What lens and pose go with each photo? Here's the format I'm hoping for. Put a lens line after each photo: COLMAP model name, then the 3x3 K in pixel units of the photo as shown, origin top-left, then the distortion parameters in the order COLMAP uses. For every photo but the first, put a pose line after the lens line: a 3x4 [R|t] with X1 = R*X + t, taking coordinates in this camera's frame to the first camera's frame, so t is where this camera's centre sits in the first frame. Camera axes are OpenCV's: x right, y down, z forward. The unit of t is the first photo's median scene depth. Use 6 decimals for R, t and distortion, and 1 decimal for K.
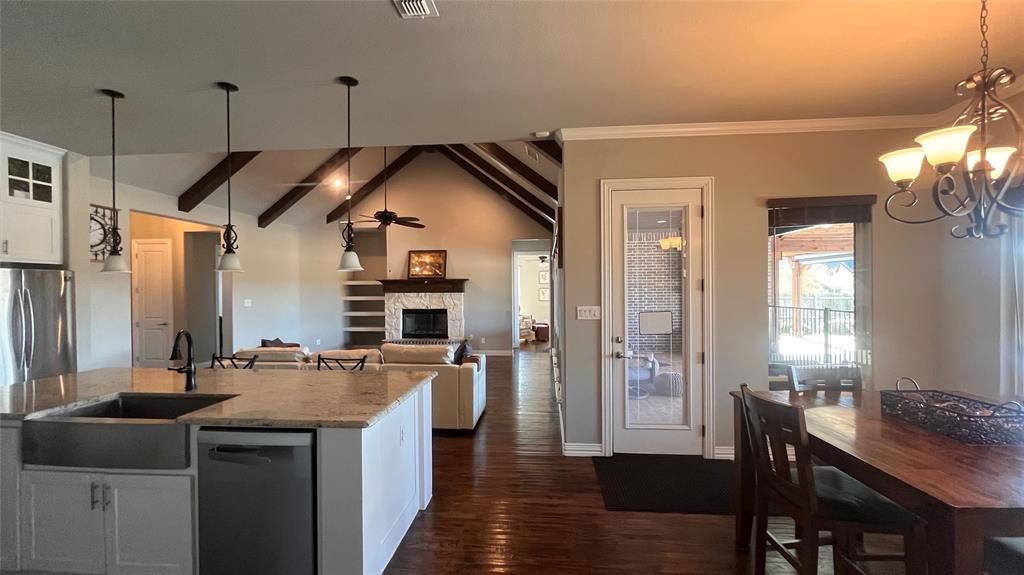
lens RADIAL K [[413.5, 0, 513.8], [0, 413.5, 289.6], [0, 0, 1]] dist [-0.001140, -0.000348]
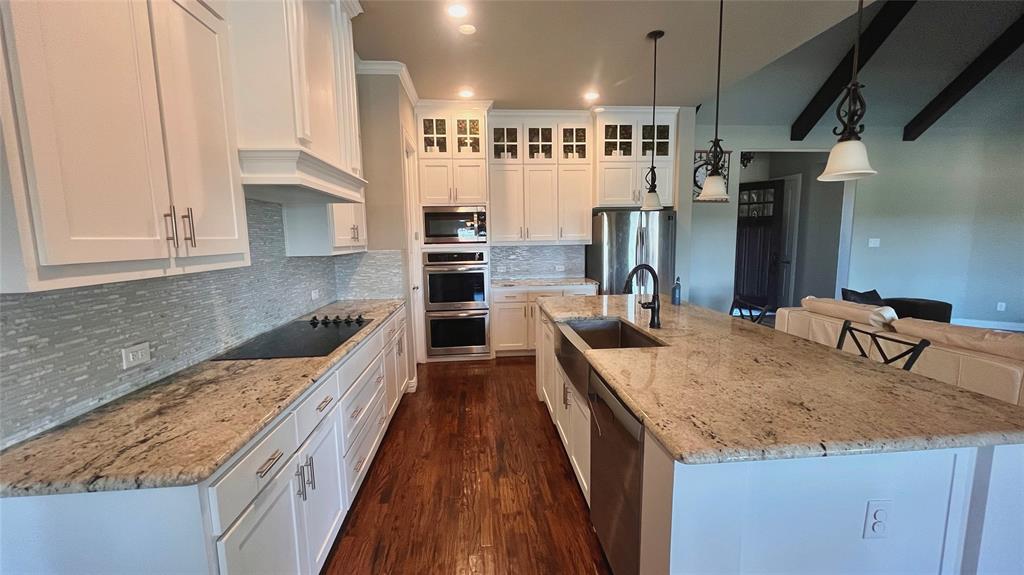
lens RADIAL K [[413.5, 0, 513.8], [0, 413.5, 289.6], [0, 0, 1]] dist [-0.001140, -0.000348]
pose [[0.167619, 0.135968, -0.976431, 0.064479], [0.008125, 0.990219, 0.139283, 0.010362], [0.985818, -0.031280, 0.164875, 0.325440]]
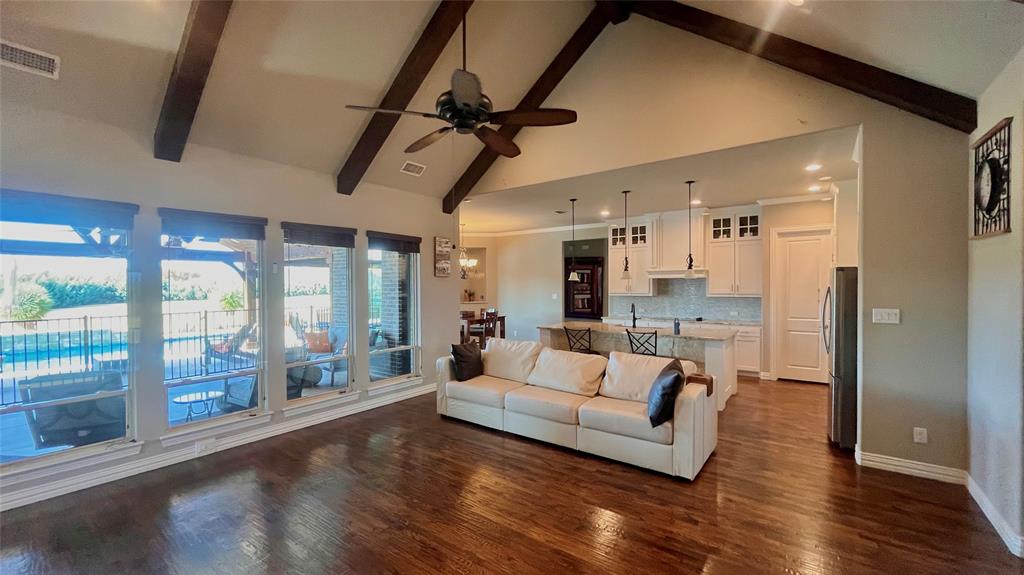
lens RADIAL K [[413.5, 0, 513.8], [0, 413.5, 289.6], [0, 0, 1]] dist [-0.001140, -0.000348]
pose [[-0.849359, 0.010700, 0.527707, -0.933979], [0.017990, 0.999800, 0.008684, -0.013913], [-0.527508, 0.016869, -0.849382, 2.213997]]
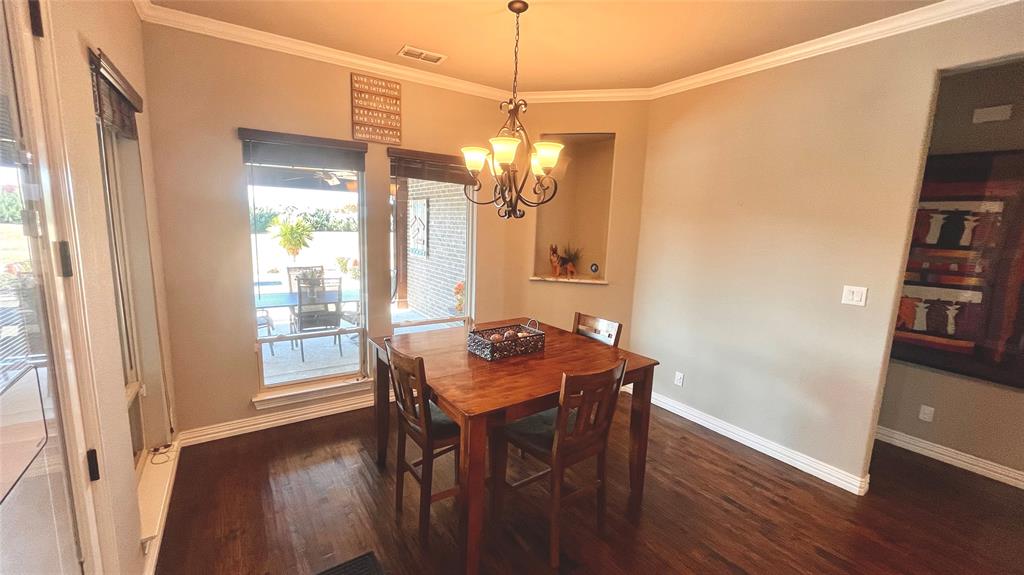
lens RADIAL K [[413.5, 0, 513.8], [0, 413.5, 289.6], [0, 0, 1]] dist [-0.001140, -0.000348]
pose [[-0.623345, -0.132651, 0.770613, -0.013721], [-0.026633, 0.988536, 0.148620, -0.040291], [-0.781493, 0.072118, -0.619732, 0.836254]]
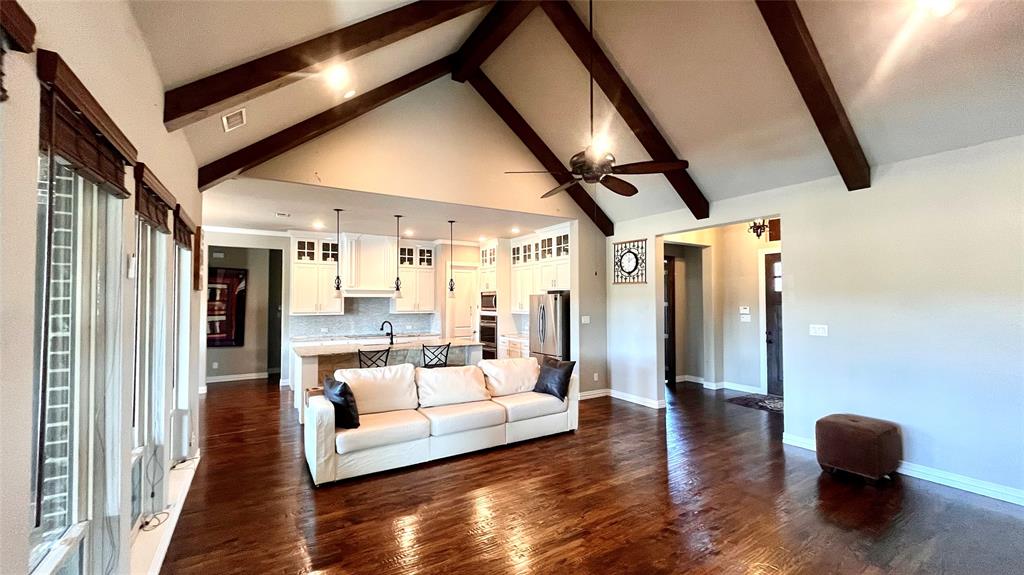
lens RADIAL K [[413.5, 0, 513.8], [0, 413.5, 289.6], [0, 0, 1]] dist [-0.001140, -0.000348]
pose [[-0.801293, -0.003903, -0.598259, 0.111844], [0.008058, 0.999818, -0.017315, -0.034195], [0.598217, -0.018695, -0.801116, 2.255139]]
